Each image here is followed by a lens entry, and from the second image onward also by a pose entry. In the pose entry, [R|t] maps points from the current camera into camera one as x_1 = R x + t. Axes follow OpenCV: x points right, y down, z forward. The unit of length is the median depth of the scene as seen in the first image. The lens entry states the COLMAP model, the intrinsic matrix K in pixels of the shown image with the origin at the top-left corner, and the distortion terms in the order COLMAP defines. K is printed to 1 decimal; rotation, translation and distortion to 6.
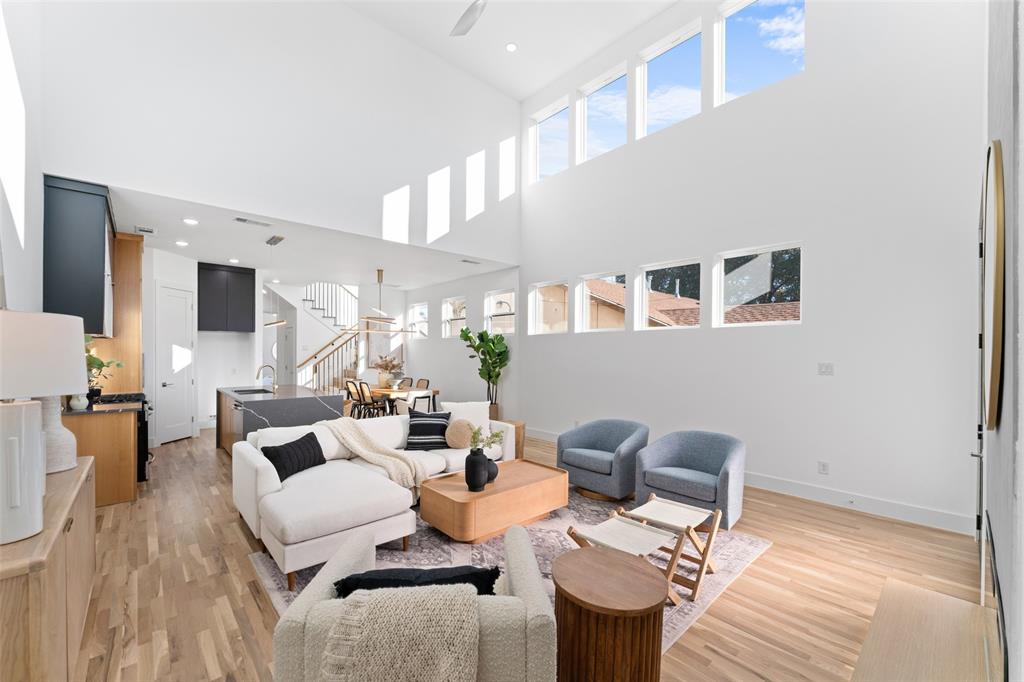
lens RADIAL K [[411.7, 0, 503.1], [0, 411.7, 356.5], [0, 0, 1]] dist [-0.002053, 0.000084]
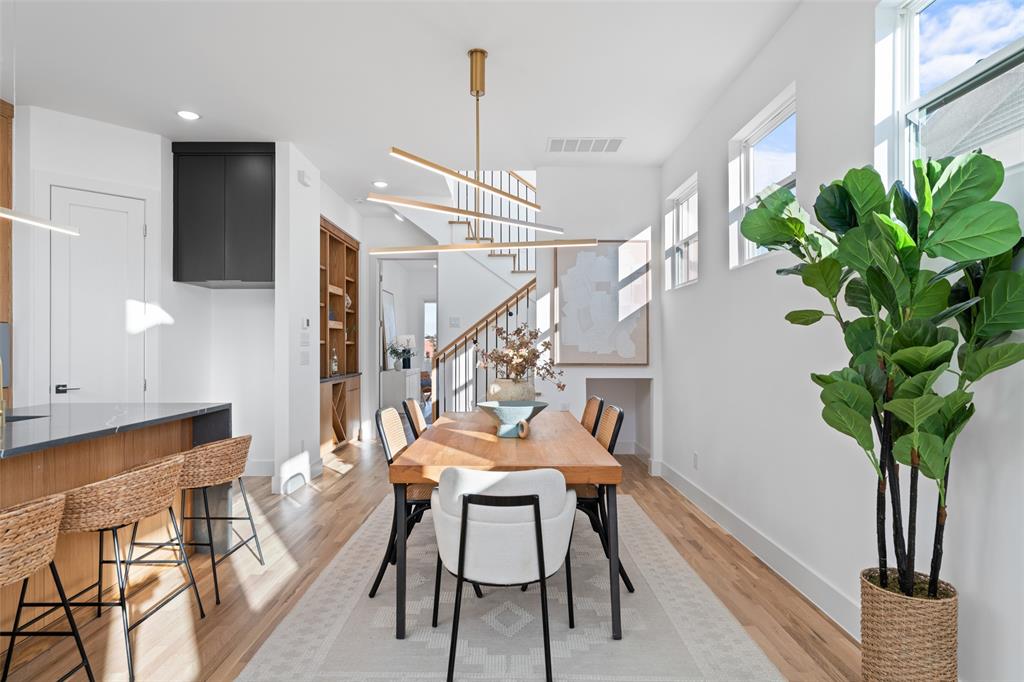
lens RADIAL K [[566.9, 0, 507.6], [0, 566.9, 346.5], [0, 0, 1]] dist [-0.002726, -0.000670]
pose [[0.751397, -0.004271, -0.659836, 0.003311], [-0.004322, 0.999926, -0.011394, 0.021058], [0.659836, 0.011414, 0.751323, 0.750527]]
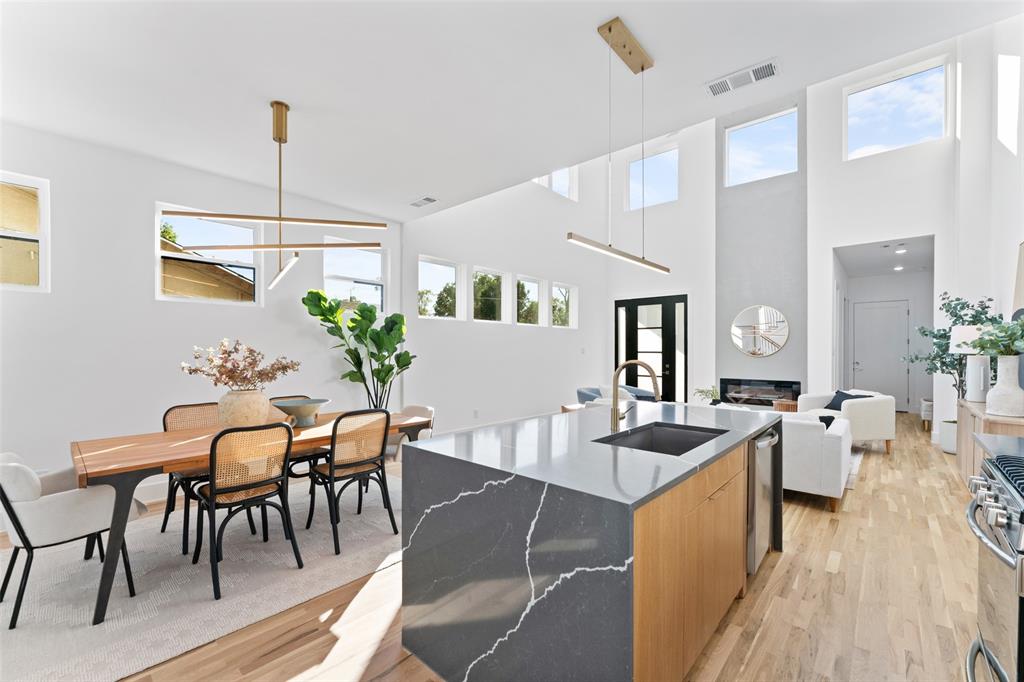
lens RADIAL K [[421.2, 0, 506.1], [0, 421.2, 350.3], [0, 0, 1]] dist [-0.003068, 0.000086]
pose [[-0.108625, -0.005502, 0.994068, -0.748541], [0.009346, 0.999935, 0.006556, 0.004764], [-0.994039, 0.010003, -0.108566, 0.915460]]
